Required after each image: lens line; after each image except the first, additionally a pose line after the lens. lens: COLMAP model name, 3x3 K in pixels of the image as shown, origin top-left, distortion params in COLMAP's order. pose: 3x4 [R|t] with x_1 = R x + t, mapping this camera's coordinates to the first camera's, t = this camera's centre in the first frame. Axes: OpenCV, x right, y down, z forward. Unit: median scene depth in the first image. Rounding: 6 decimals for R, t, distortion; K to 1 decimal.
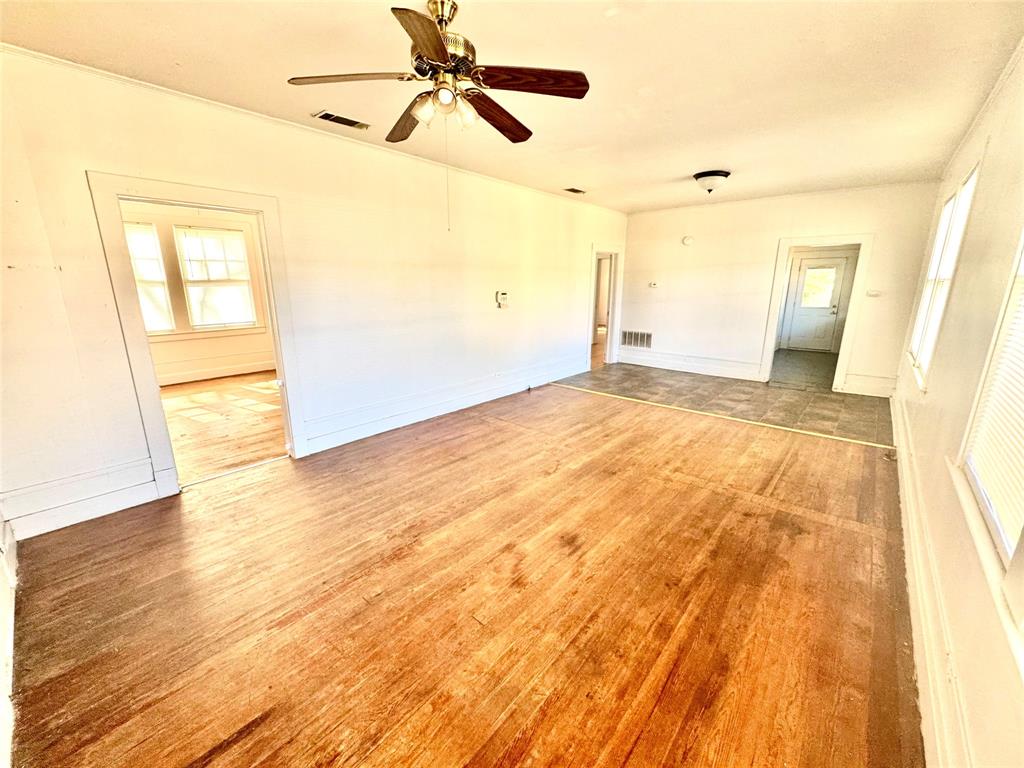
lens RADIAL K [[408.7, 0, 510.0], [0, 408.7, 381.8], [0, 0, 1]] dist [-0.005359, 0.000863]
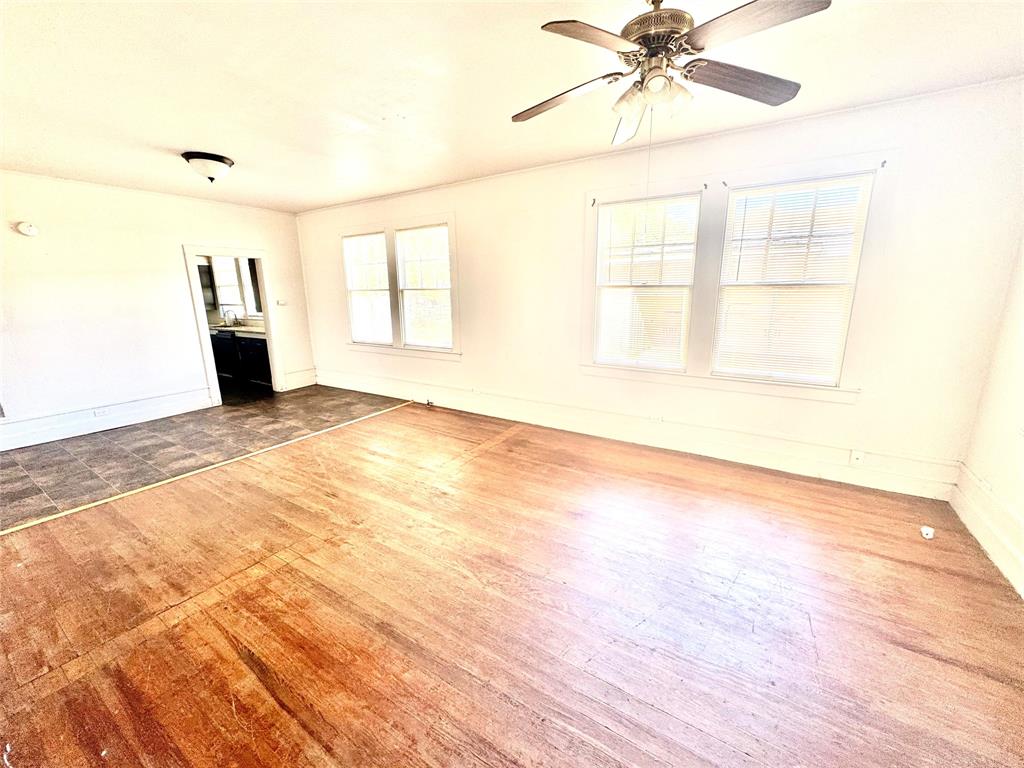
lens RADIAL K [[408.7, 0, 512.2], [0, 408.7, 381.4], [0, 0, 1]] dist [-0.005359, 0.000863]
pose [[-0.155594, -0.212371, 0.964722, -0.574870], [0.246598, 0.937345, 0.246116, -0.194875], [-0.956546, 0.276193, -0.093475, 0.802428]]
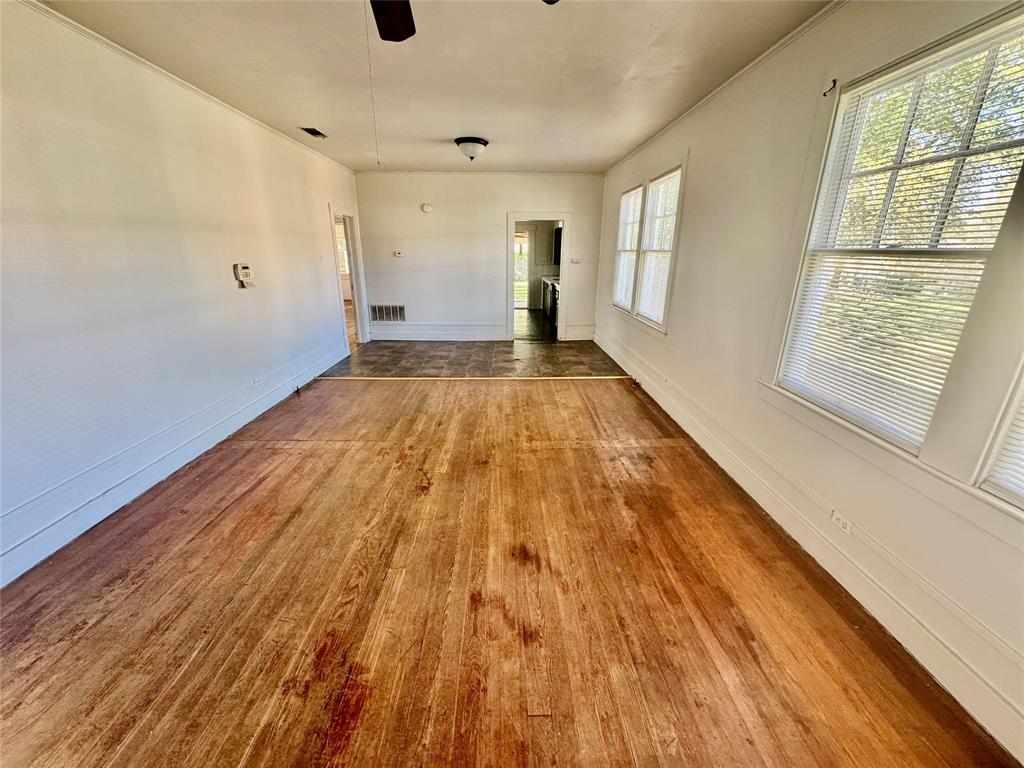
lens RADIAL K [[408.7, 0, 510.2], [0, 408.7, 381.8], [0, 0, 1]] dist [-0.005359, 0.000863]
pose [[0.738486, -0.200702, 0.643705, -0.246721], [0.153143, 0.979648, 0.129754, -0.062402], [-0.656647, 0.002757, 0.754193, 0.242629]]
